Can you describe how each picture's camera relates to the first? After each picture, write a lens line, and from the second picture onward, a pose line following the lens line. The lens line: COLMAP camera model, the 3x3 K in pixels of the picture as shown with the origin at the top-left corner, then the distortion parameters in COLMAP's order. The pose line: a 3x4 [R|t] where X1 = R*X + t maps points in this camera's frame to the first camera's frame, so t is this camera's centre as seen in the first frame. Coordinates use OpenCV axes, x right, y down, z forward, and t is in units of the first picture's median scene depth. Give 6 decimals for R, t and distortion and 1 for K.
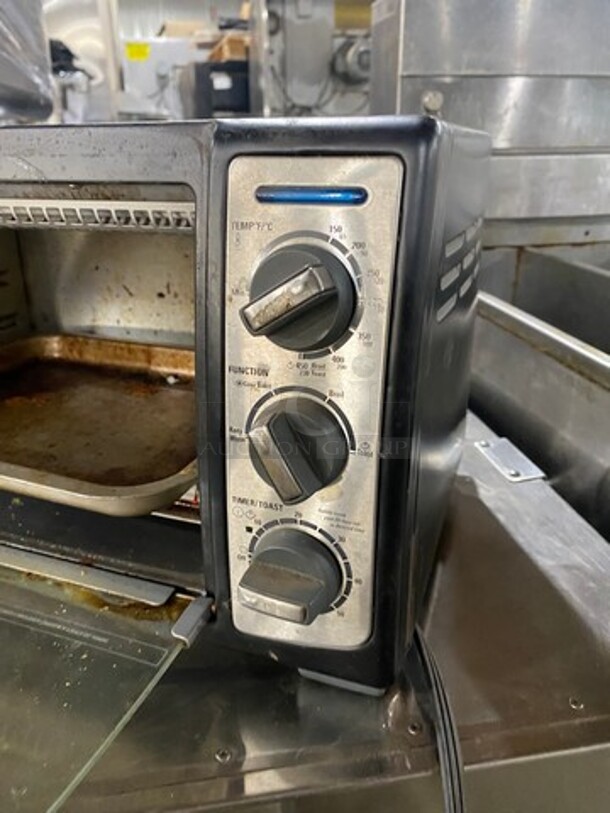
lens RADIAL K [[618.9, 0, 305.0], [0, 618.9, 406.5], [0, 0, 1]] dist [-0.008597, -0.028689]
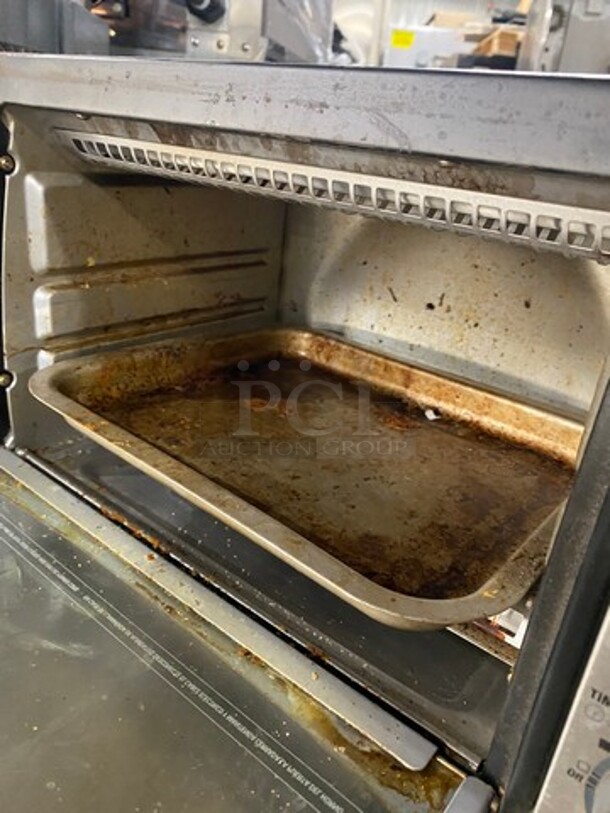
lens RADIAL K [[618.9, 0, 305.0], [0, 618.9, 406.5], [0, 0, 1]] dist [-0.008597, -0.028689]
pose [[0.936060, 0.222116, -0.272866, -0.138923], [-0.220006, 0.974730, 0.038716, -0.044576], [0.274570, 0.023791, 0.961273, 0.155471]]
